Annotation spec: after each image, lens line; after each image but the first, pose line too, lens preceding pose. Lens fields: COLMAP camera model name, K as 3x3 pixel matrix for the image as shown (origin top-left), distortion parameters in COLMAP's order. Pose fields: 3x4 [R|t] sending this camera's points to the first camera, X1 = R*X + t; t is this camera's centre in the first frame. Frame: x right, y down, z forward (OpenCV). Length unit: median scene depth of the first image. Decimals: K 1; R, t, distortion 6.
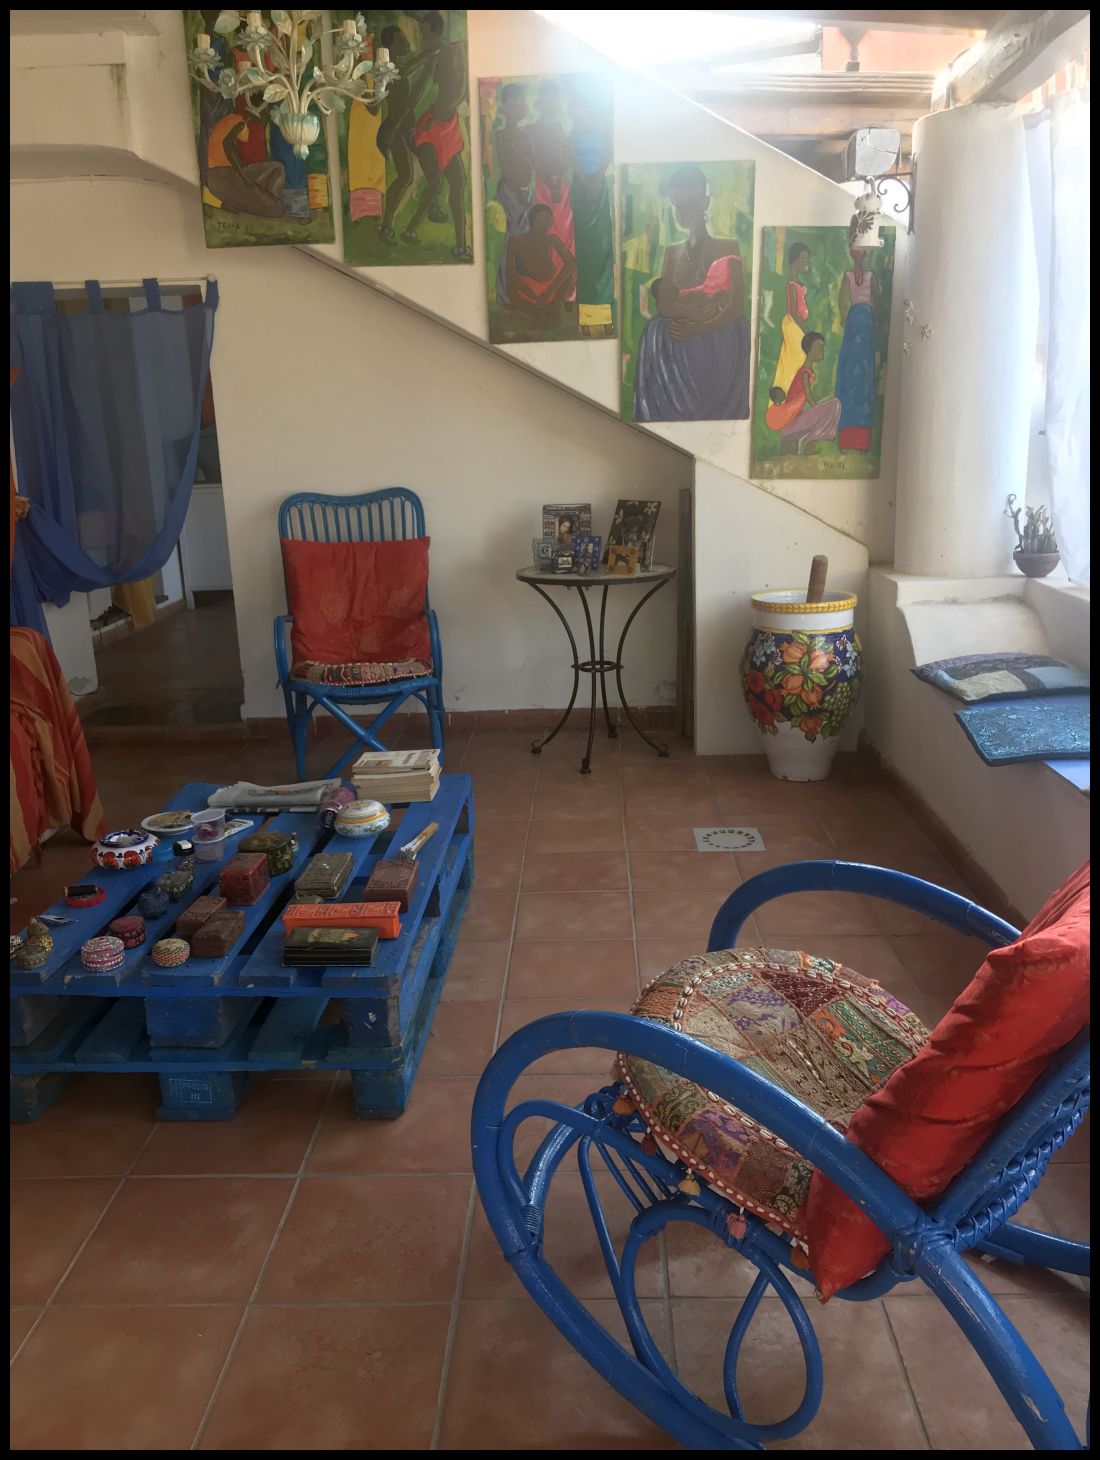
lens RADIAL K [[1198.5, 0, 553.7], [0, 1198.5, 732.5], [0, 0, 1]] dist [0.036715, -0.047473]
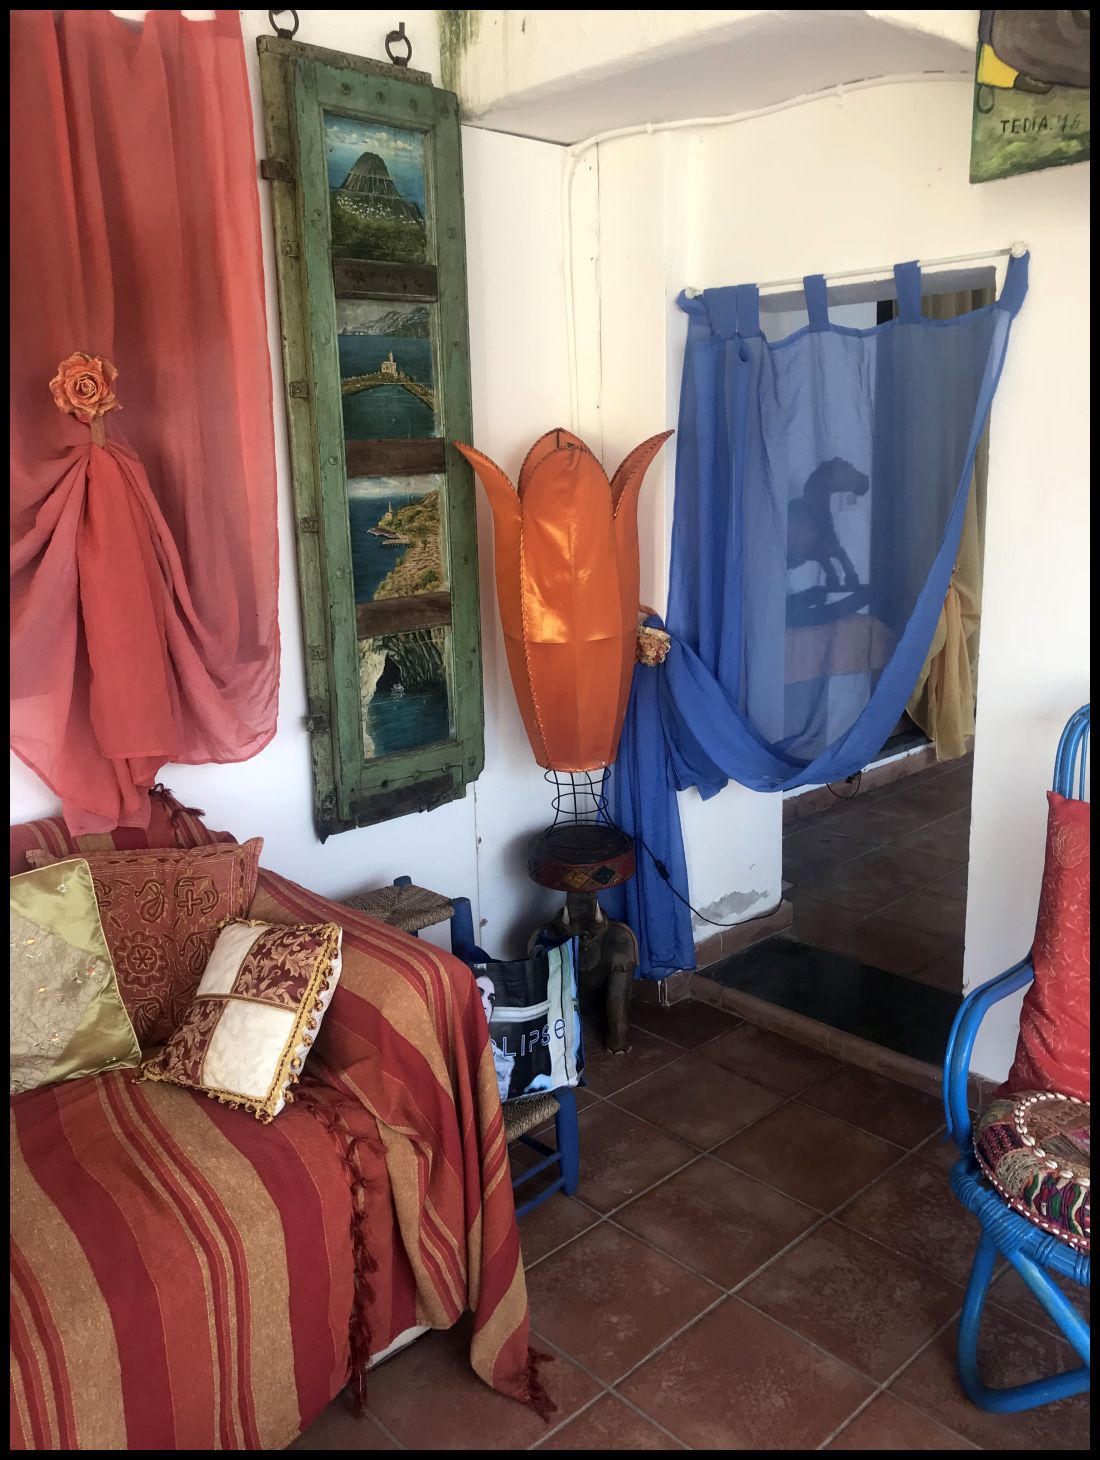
lens RADIAL K [[1198.5, 0, 547.3], [0, 1198.5, 731.0], [0, 0, 1]] dist [0.036715, -0.047473]
pose [[0.713129, 0.173229, -0.679293, -0.055877], [-0.170487, 0.982752, 0.071636, -0.204450], [0.679987, 0.064725, 0.730362, 0.573576]]
